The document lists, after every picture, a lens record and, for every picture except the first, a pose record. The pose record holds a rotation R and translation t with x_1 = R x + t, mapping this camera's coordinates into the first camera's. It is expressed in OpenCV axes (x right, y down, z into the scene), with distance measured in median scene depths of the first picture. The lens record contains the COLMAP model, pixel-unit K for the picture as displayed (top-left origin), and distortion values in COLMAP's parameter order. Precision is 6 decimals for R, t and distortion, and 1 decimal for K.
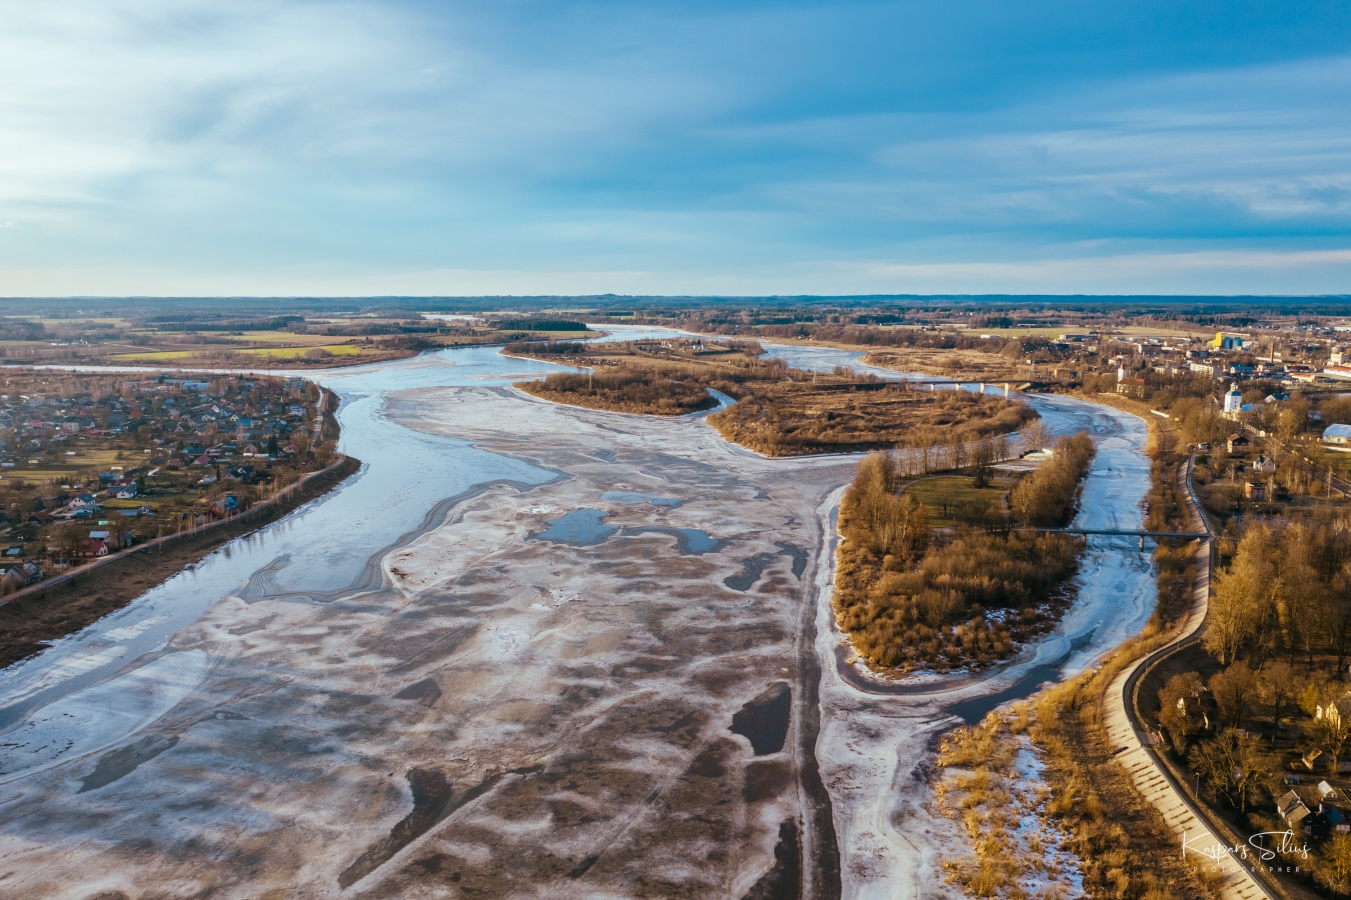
lens RADIAL K [[1103.8, 0, 675.5], [0, 1103.8, 450.0], [0, 0, 1]] dist [-0.014187, -0.006452]
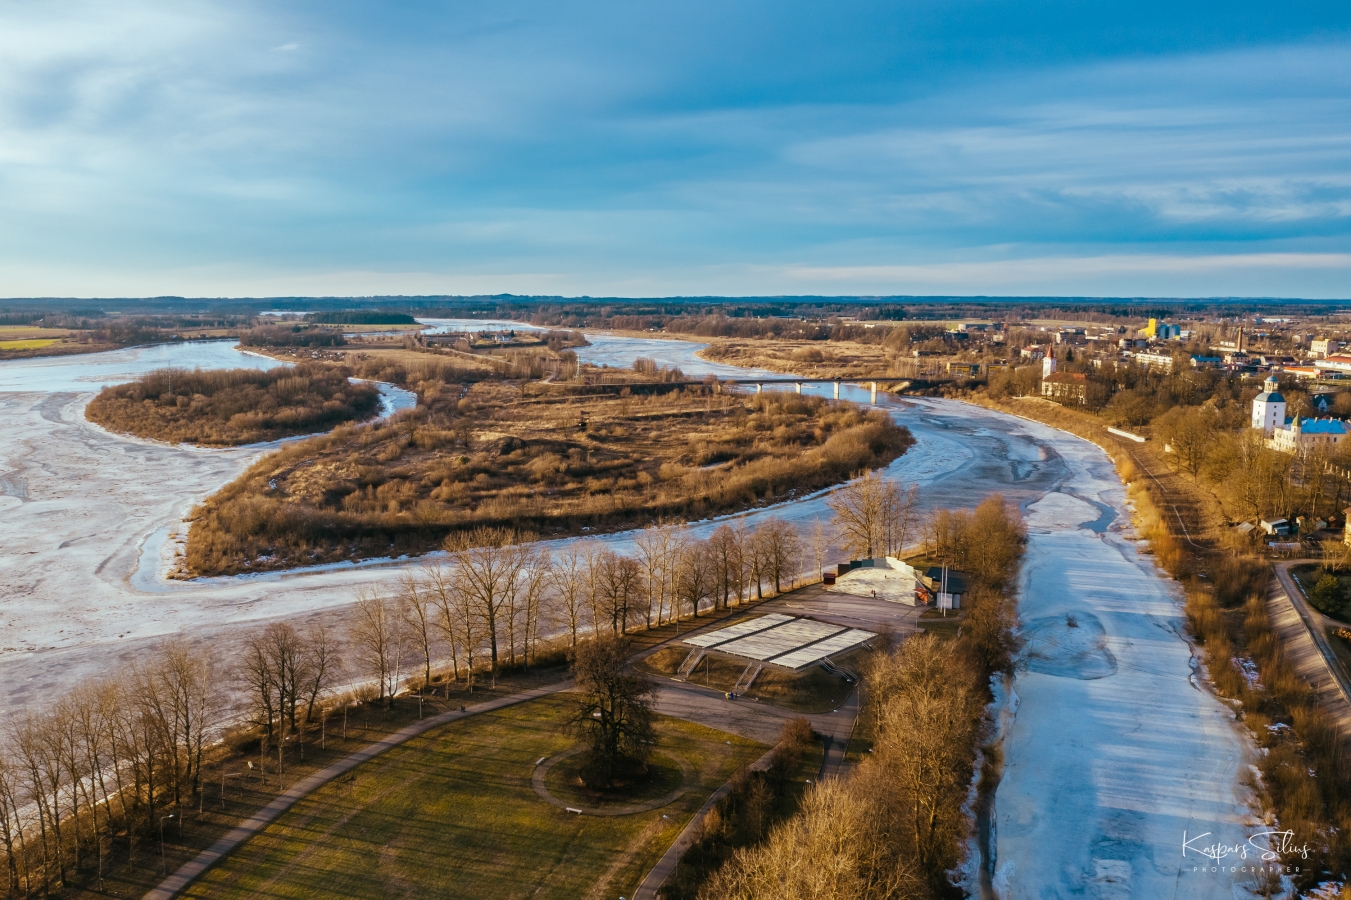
lens RADIAL K [[1103.8, 0, 675.5], [0, 1103.8, 450.0], [0, 0, 1]] dist [-0.014187, -0.006452]
pose [[0.996783, -0.009478, 0.079591, 0.120068], [0.009665, 0.999951, -0.001972, -0.018519], [-0.079568, 0.002735, 0.996826, 0.328259]]
